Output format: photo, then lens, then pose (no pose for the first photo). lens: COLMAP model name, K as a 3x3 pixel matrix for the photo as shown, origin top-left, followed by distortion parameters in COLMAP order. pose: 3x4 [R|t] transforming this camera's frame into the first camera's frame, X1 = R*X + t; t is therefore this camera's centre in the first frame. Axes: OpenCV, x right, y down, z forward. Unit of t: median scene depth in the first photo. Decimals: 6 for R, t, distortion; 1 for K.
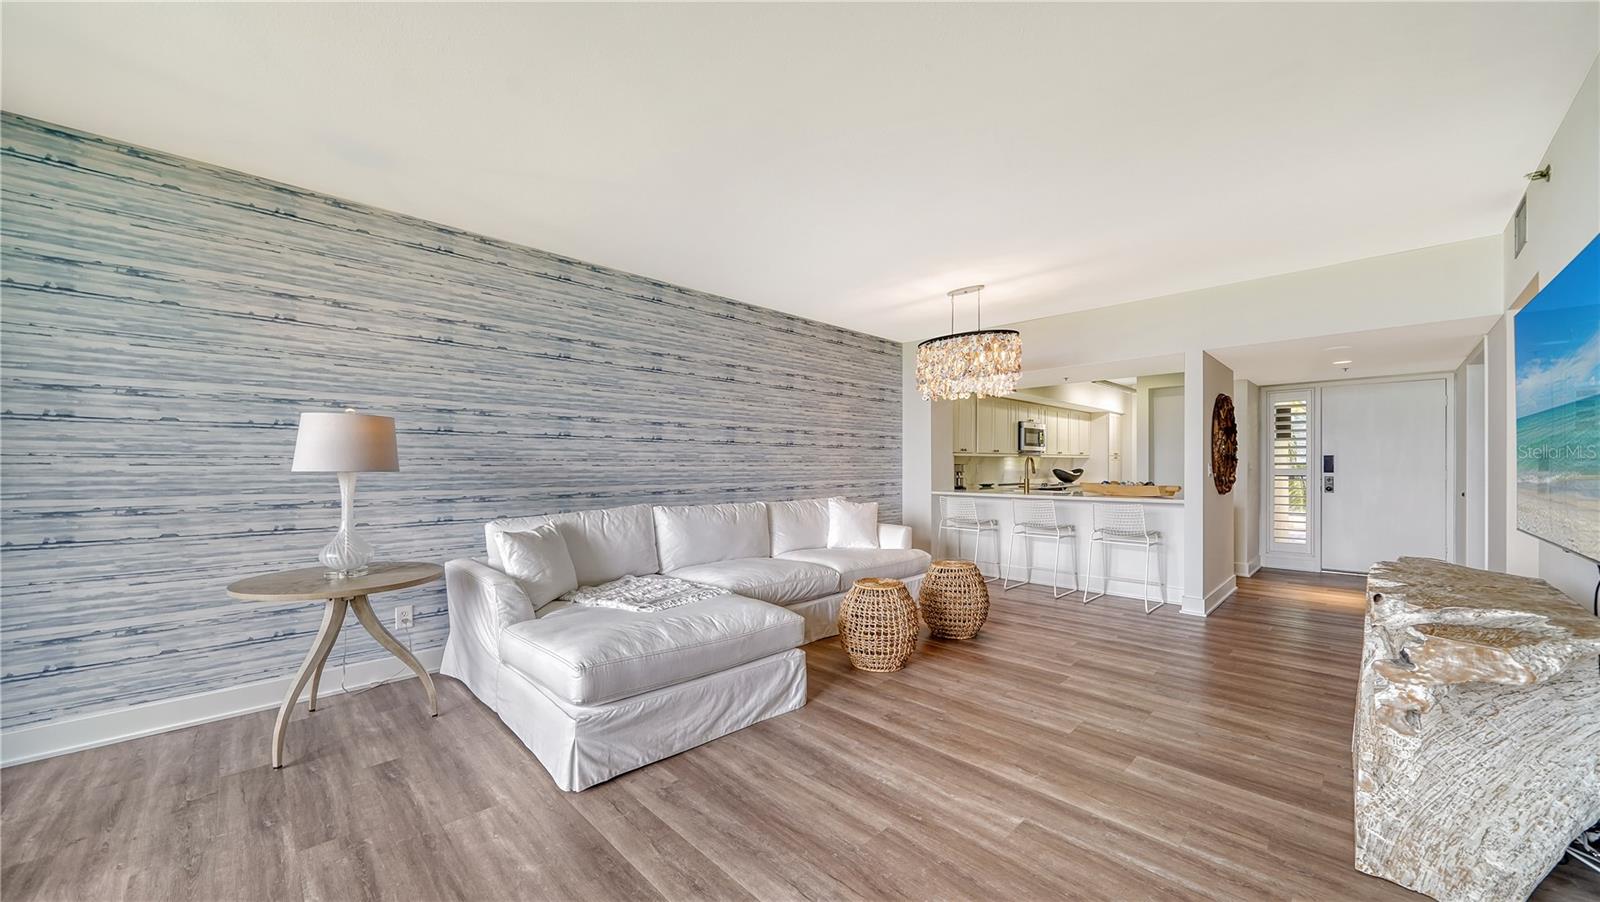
lens RADIAL K [[567.9, 0, 829.9], [0, 567.9, 469.4], [0, 0, 1]] dist [-0.006678, -0.000241]
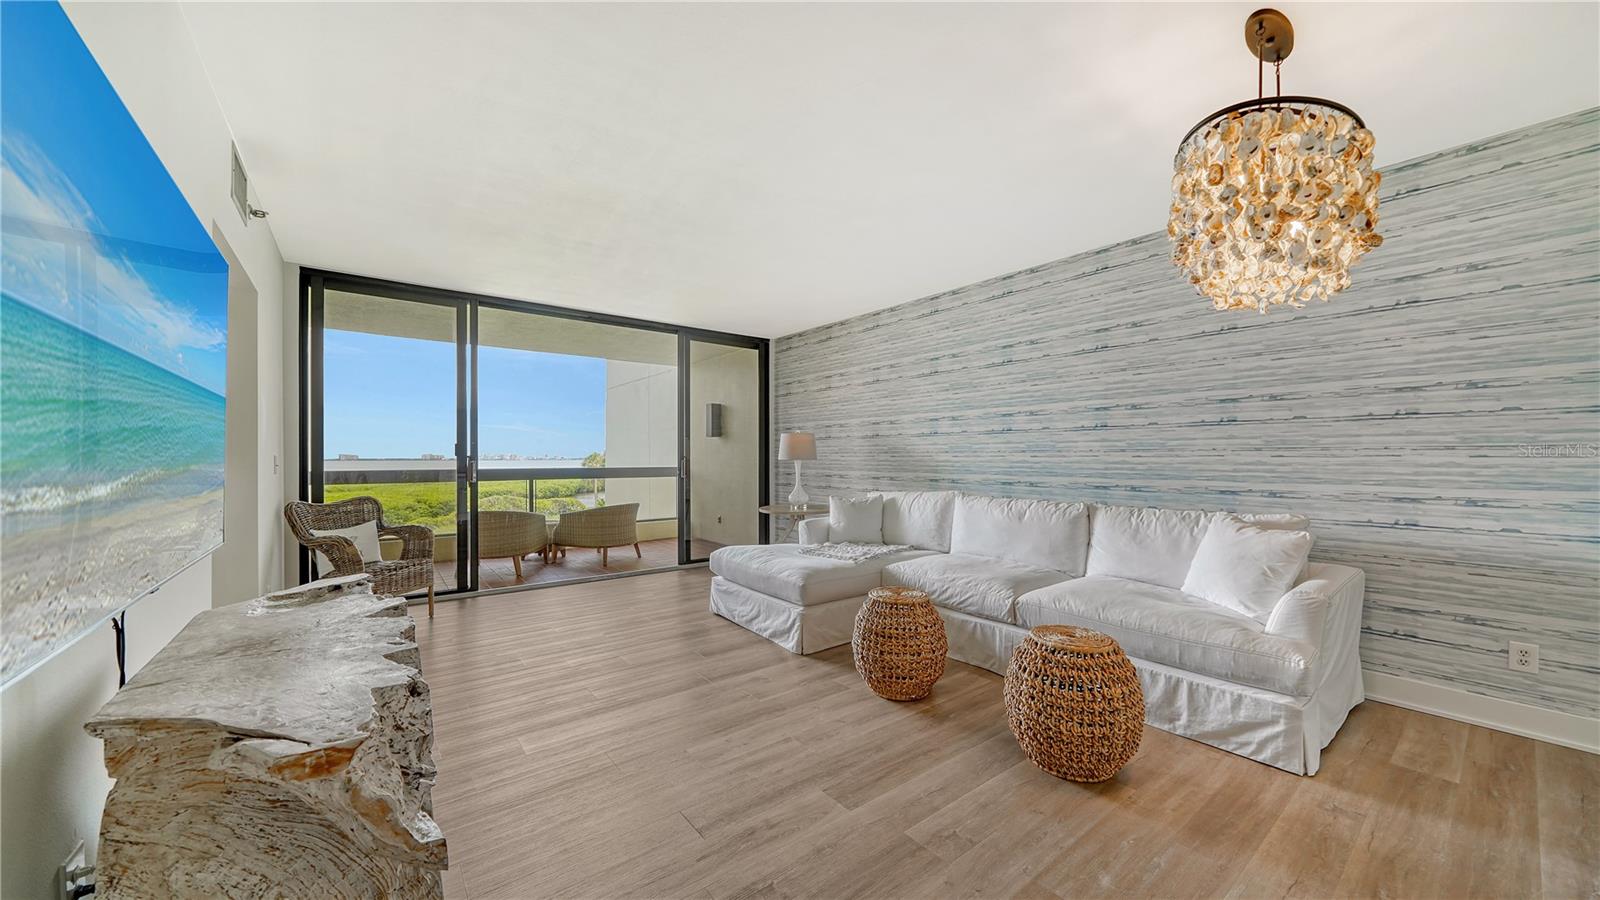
lens RADIAL K [[566.9, 0, 800.1], [0, 566.9, 460.6], [0, 0, 1]] dist [0.002104, -0.001286]
pose [[-0.144495, 0.005918, -0.989488, 0.554100], [-0.006923, 0.999952, 0.006992, -0.002492], [0.989481, 0.007860, -0.144447, 0.572012]]
